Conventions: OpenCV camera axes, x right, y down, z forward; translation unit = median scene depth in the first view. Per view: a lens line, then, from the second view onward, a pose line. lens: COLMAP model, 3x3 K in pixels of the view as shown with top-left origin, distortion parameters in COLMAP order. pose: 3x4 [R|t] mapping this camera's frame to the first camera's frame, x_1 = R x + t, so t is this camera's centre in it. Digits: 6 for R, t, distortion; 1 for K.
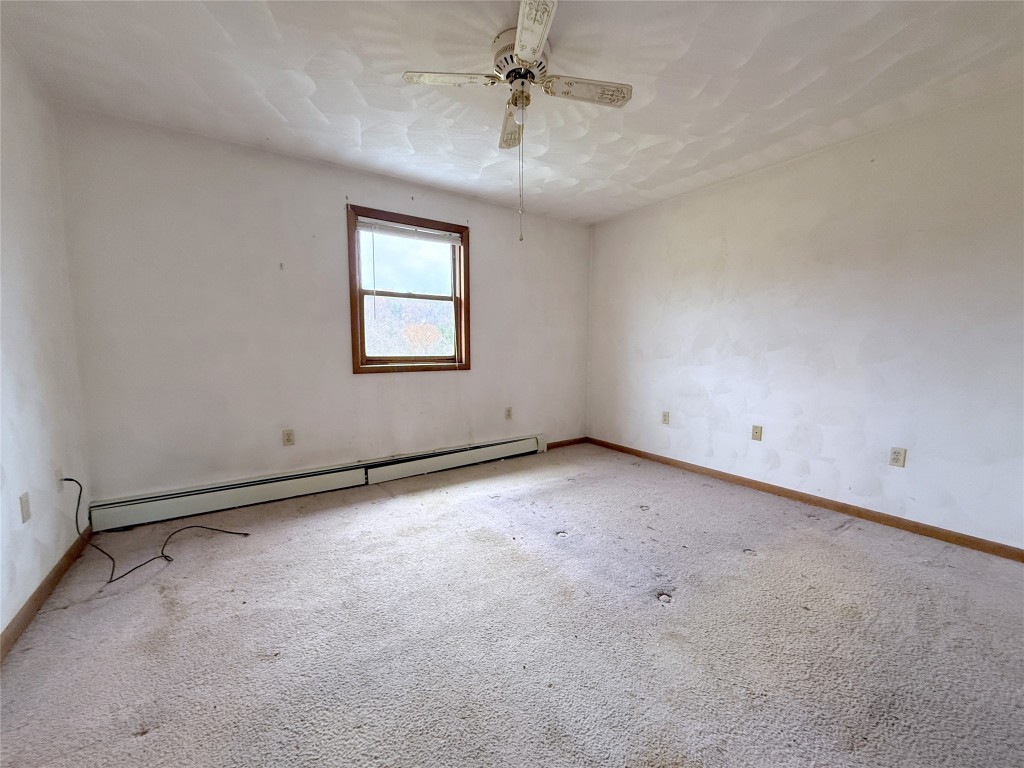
lens RADIAL K [[406.5, 0, 512.0], [0, 406.5, 384.0], [0, 0, 1]] dist [-0.002032, 0.000535]
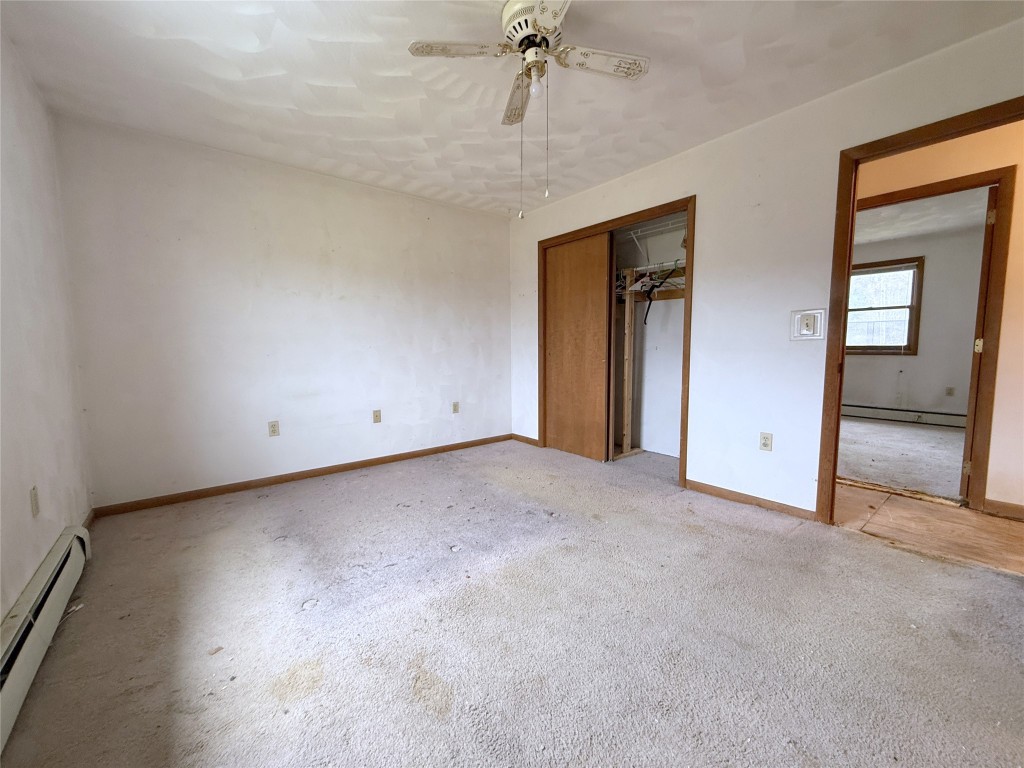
lens RADIAL K [[406.5, 0, 512.0], [0, 406.5, 384.0], [0, 0, 1]] dist [-0.002032, 0.000535]
pose [[-0.075708, -0.098778, 0.992225, -0.589198], [0.095559, 0.989782, 0.105826, -0.058613], [-0.992541, 0.102828, -0.065495, 0.717091]]
